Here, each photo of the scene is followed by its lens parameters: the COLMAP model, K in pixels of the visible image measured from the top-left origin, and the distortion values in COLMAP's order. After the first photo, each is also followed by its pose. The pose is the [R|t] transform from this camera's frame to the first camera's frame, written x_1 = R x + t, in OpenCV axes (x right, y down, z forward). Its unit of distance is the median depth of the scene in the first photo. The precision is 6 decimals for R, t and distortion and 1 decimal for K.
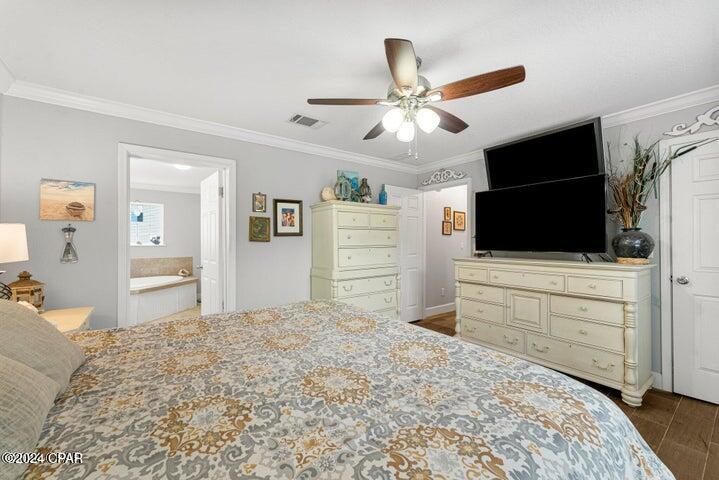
lens RADIAL K [[290.3, 0, 359.8], [0, 290.3, 237.1], [0, 0, 1]] dist [-0.001967, -0.000371]
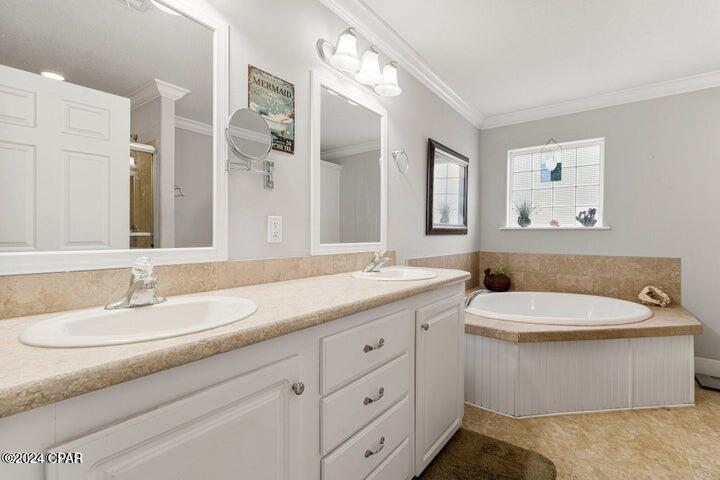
lens RADIAL K [[333.2, 0, 367.2], [0, 333.2, 236.5], [0, 0, 1]] dist [-0.005962, -0.000563]
pose [[0.304323, 0.004102, -0.952560, -0.300887], [0.009790, 0.999924, 0.007434, 0.034832], [0.952519, -0.011588, 0.304260, 0.500255]]
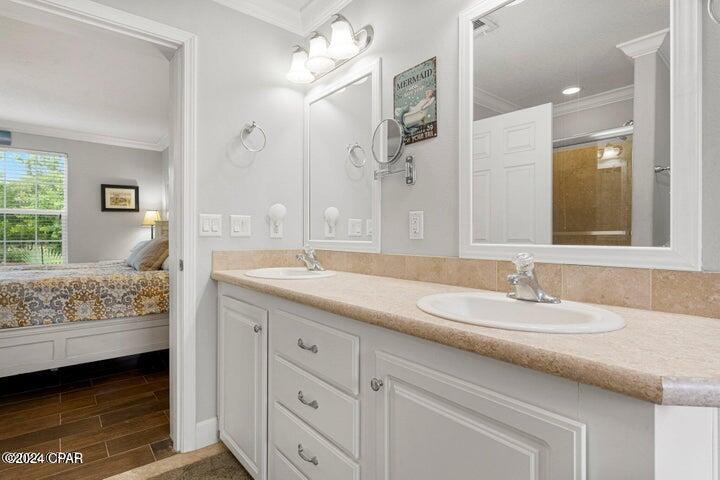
lens RADIAL K [[364.1, 0, 361.6], [0, 364.1, 234.5], [0, 0, 1]] dist [-0.013564, 0.000868]
pose [[-0.996764, 0.010300, -0.079721, -0.508203], [0.011025, 0.999902, -0.008663, 0.039114], [0.079624, -0.009514, -0.996780, 0.779344]]
